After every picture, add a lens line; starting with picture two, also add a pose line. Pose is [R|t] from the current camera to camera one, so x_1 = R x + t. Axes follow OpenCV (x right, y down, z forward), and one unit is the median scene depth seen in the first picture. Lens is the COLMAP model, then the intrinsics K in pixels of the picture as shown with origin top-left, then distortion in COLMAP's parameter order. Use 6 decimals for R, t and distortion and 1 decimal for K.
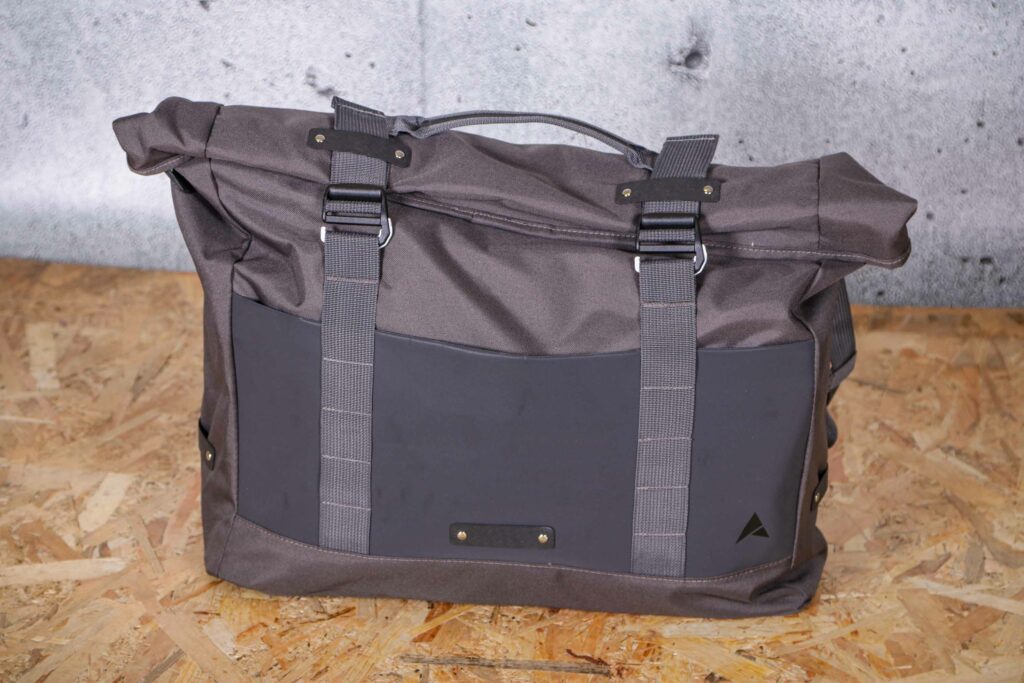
lens RADIAL K [[3242.6, 0, 511.3], [0, 3242.6, 340.8], [0, 0, 1]] dist [0.341413, 0.000000]
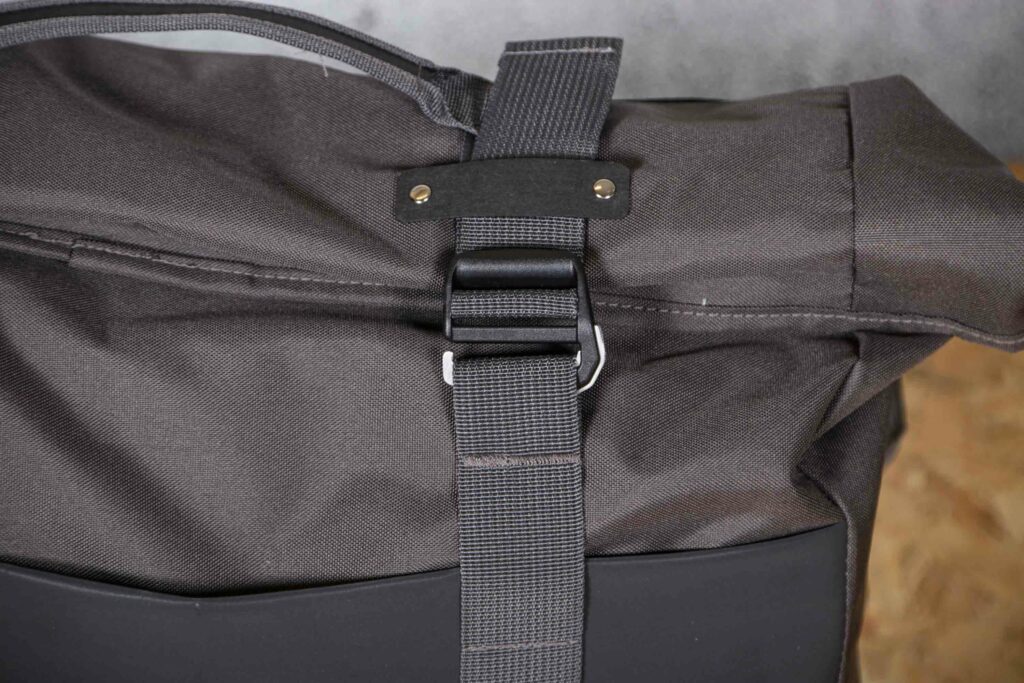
lens RADIAL K [[4220.5, 0, 512.2], [0, 4220.5, 342.5], [0, 0, 1]] dist [0.465308, 0.000000]
pose [[0.998128, -0.025976, 0.055372, 0.015745], [0.017687, 0.989237, 0.145251, -0.109694], [-0.058549, -0.144000, 0.987844, 0.429617]]
